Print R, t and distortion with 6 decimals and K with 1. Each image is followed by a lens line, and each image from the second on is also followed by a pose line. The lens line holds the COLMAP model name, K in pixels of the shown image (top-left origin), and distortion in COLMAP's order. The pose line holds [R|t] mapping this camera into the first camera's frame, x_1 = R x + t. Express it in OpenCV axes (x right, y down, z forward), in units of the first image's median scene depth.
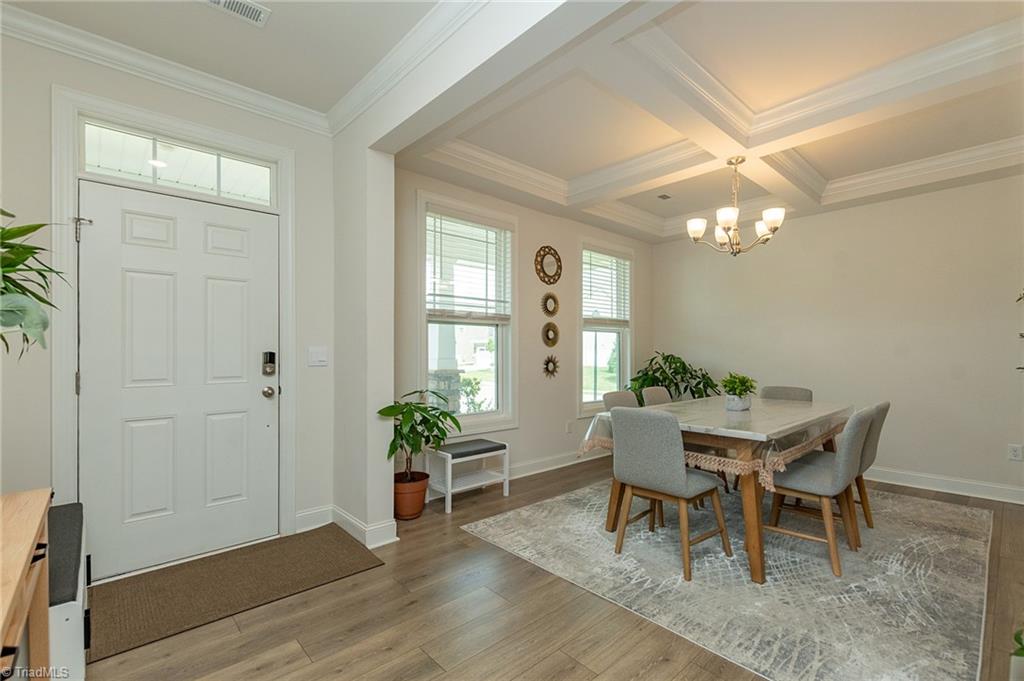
lens RADIAL K [[456.8, 0, 512.0], [0, 456.8, 340.5], [0, 0, 1]] dist [0.000670, -0.000352]
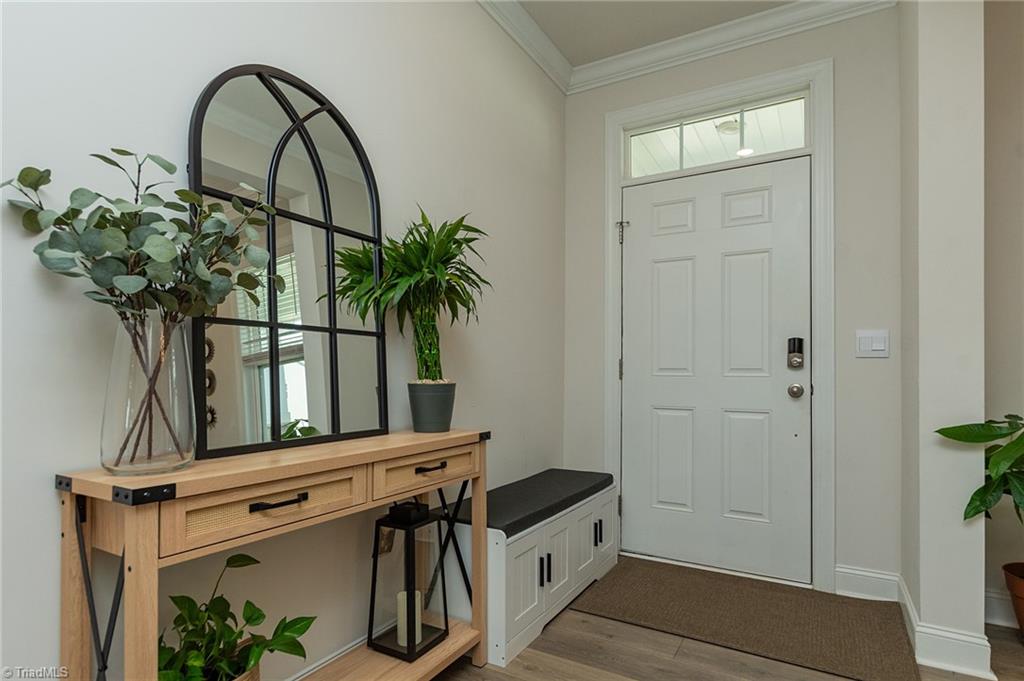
lens RADIAL K [[539.2, 0, 514.4], [0, 539.2, 359.7], [0, 0, 1]] dist [-0.000603, 0.000062]
pose [[0.304257, -0.015856, -0.952458, 0.183108], [0.010715, 0.999855, -0.013223, 0.069002], [0.952530, -0.006182, 0.304383, 0.286514]]
